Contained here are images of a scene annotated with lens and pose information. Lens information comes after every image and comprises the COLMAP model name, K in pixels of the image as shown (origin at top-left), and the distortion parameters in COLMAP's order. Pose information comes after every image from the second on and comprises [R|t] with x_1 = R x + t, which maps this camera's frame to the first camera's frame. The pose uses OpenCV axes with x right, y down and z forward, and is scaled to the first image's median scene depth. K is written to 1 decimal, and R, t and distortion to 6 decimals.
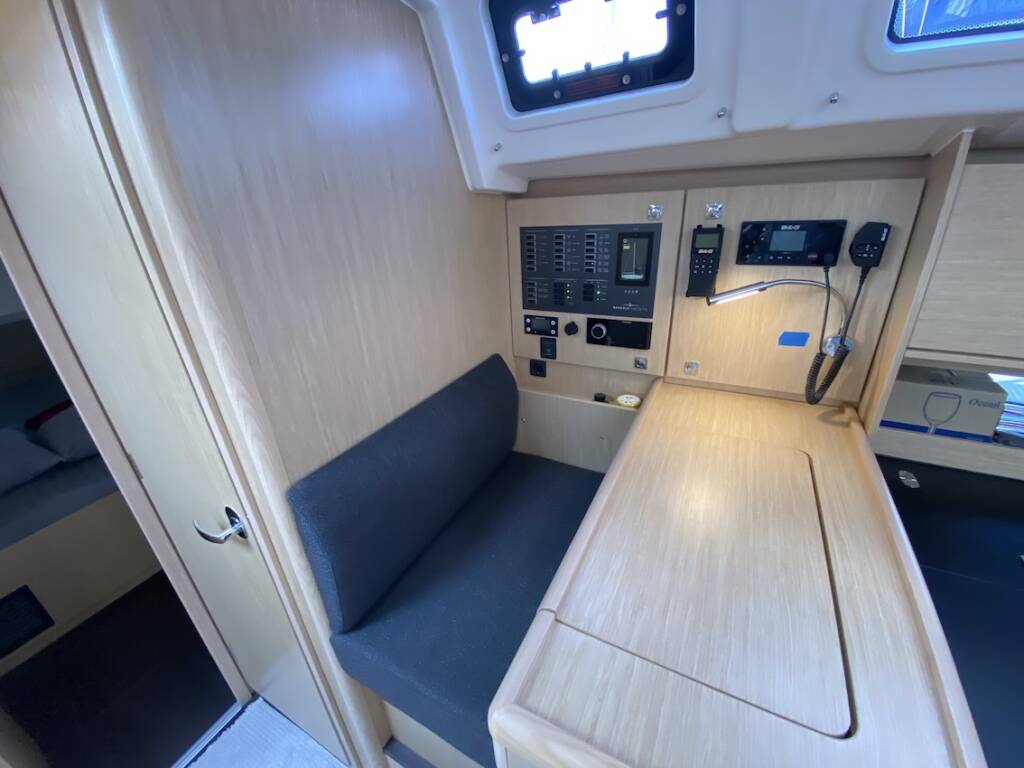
lens RADIAL K [[414.2, 0, 503.2], [0, 414.2, 386.1], [0, 0, 1]] dist [0.008691, -0.014709]
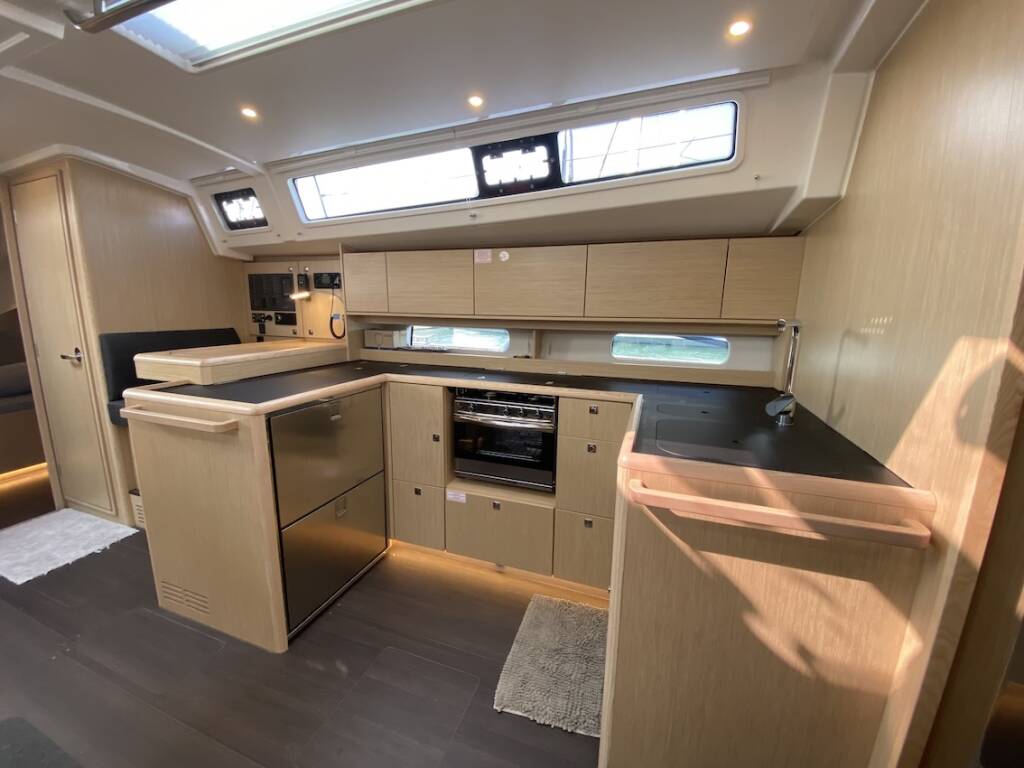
lens RADIAL K [[414.2, 0, 507.5], [0, 414.2, 385.8], [0, 0, 1]] dist [0.008691, -0.014709]
pose [[0.985700, 0.046514, 0.161962, 1.336022], [-0.005904, 0.970091, -0.242671, 0.925727], [-0.168405, 0.238245, 0.956493, -1.564965]]
